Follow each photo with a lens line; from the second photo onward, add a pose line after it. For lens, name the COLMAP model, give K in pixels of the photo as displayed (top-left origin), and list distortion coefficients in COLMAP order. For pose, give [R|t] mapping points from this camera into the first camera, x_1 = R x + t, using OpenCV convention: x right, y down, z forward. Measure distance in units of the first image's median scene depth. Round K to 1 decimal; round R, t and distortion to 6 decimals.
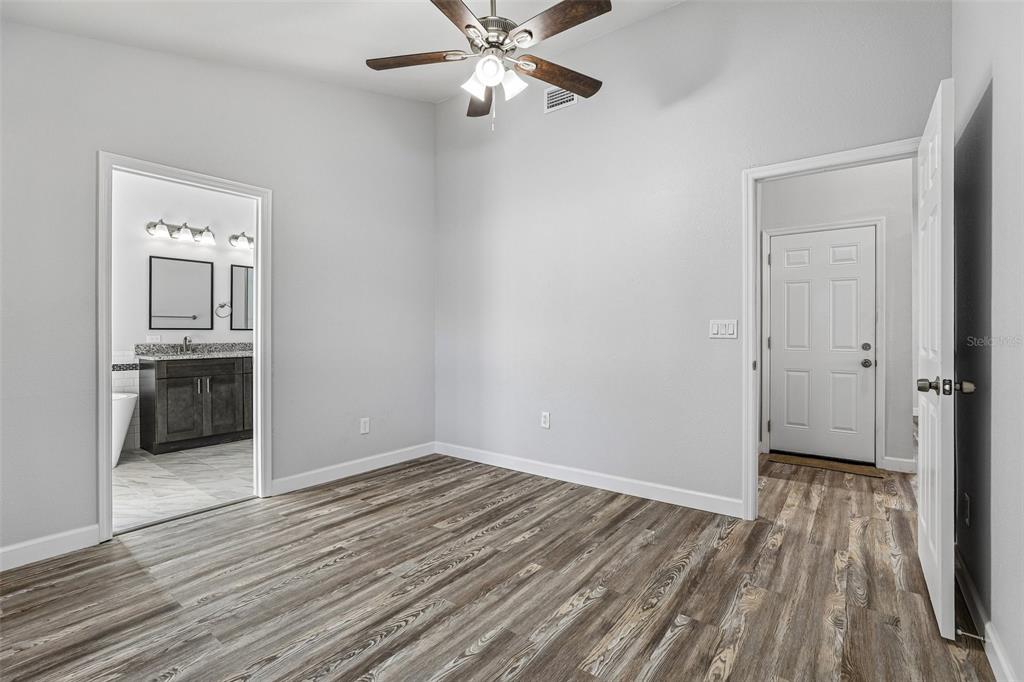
lens RADIAL K [[469.9, 0, 511.9], [0, 469.9, 337.6], [0, 0, 1]] dist [-0.040880, 0.012161]
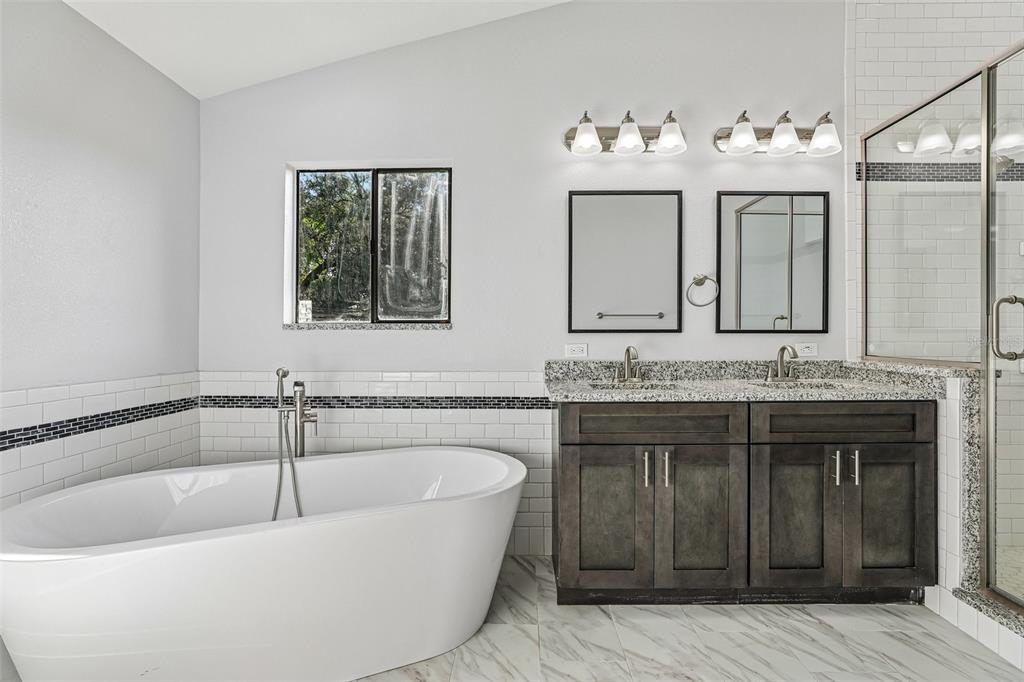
lens RADIAL K [[469.9, 0, 511.9], [0, 469.9, 337.6], [0, 0, 1]] dist [-0.040880, 0.012161]
pose [[0.589911, -0.002336, -0.807465, -0.596496], [-0.006167, 0.999954, -0.007399, -0.011442], [0.807445, 0.009344, 0.589869, 0.951078]]
